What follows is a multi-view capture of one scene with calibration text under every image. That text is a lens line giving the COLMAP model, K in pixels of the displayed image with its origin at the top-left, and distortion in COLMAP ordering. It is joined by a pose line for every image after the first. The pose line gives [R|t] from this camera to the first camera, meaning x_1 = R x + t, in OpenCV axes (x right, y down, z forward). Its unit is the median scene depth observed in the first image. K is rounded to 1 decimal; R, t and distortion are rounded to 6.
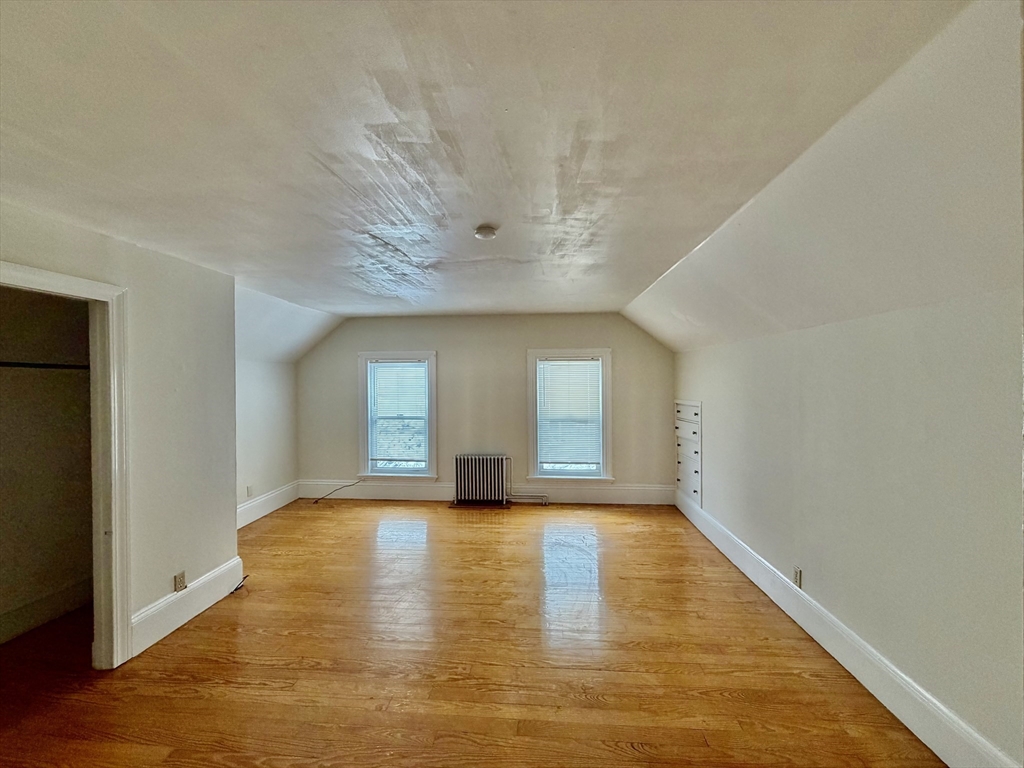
lens RADIAL K [[408.5, 0, 510.8], [0, 408.5, 380.9], [0, 0, 1]] dist [0.001493, 0.000781]
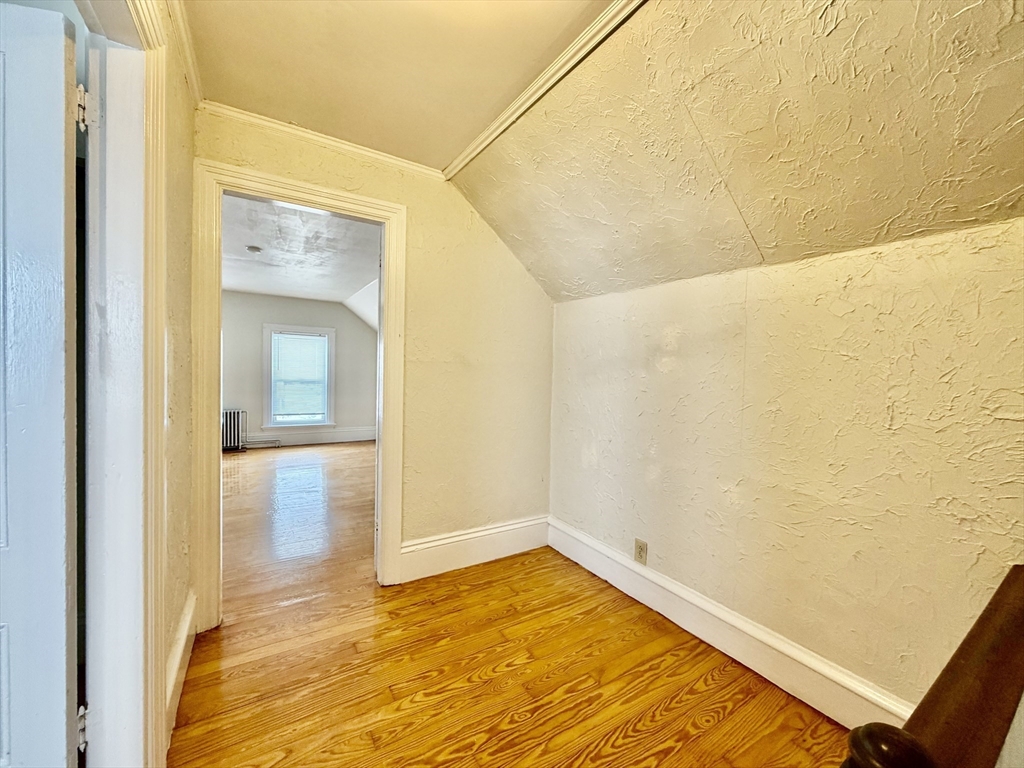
lens RADIAL K [[408.5, 0, 507.0], [0, 408.5, 380.5], [0, 0, 1]] dist [0.001493, 0.000781]
pose [[0.808378, 0.008045, 0.588609, -0.091586], [-0.026852, 0.999370, 0.023218, 0.047293], [-0.588052, -0.034574, 0.808084, -0.445082]]
